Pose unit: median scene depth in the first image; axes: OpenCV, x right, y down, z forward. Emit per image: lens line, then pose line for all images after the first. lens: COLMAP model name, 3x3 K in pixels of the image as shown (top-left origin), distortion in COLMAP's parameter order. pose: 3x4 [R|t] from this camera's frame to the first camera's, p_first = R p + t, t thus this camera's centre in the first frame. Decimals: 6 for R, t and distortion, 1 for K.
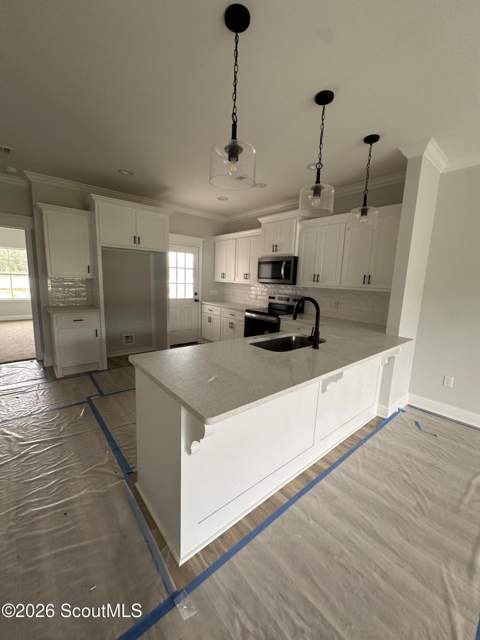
lens RADIAL K [[253.8, 0, 241.3], [0, 253.8, 318.9], [0, 0, 1]] dist [0.000100, 0.000042]
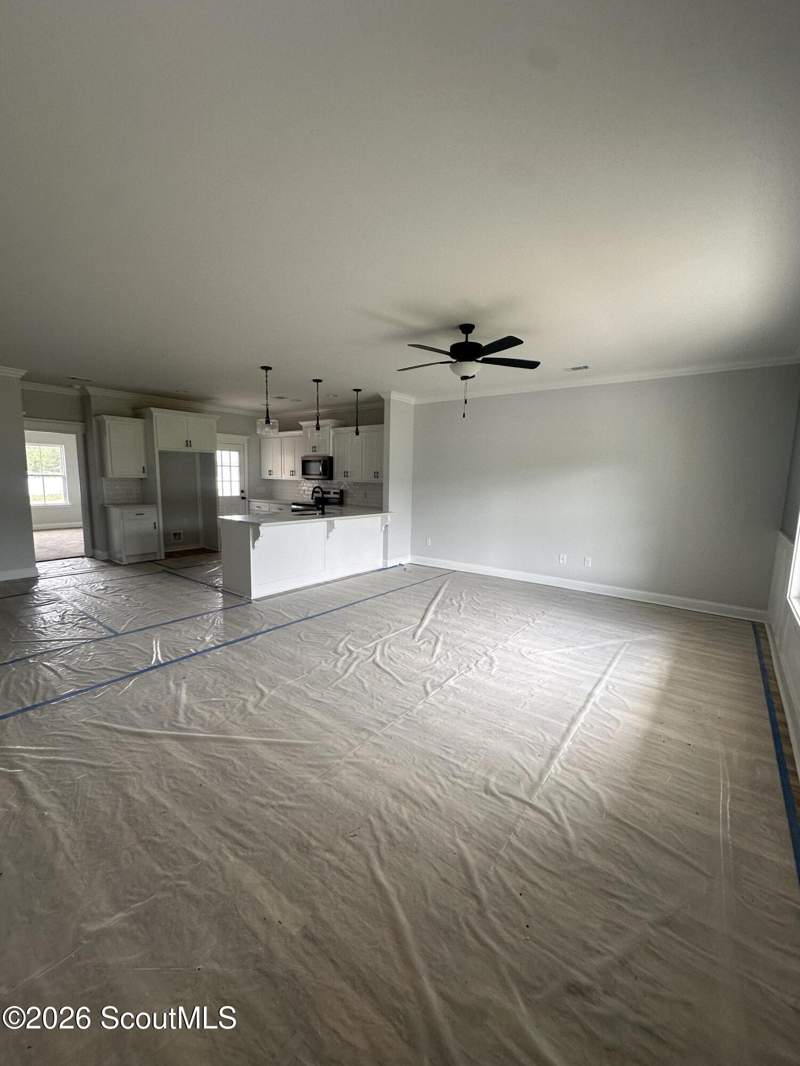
lens RADIAL K [[422.8, 0, 402.2], [0, 422.8, 531.2], [0, 0, 1]] dist [0.000100, 0.000042]
pose [[0.977027, -0.047427, 0.207772, 0.100128], [0.051157, 0.998611, -0.012614, 0.137591], [-0.206885, 0.022953, 0.978096, -0.929021]]
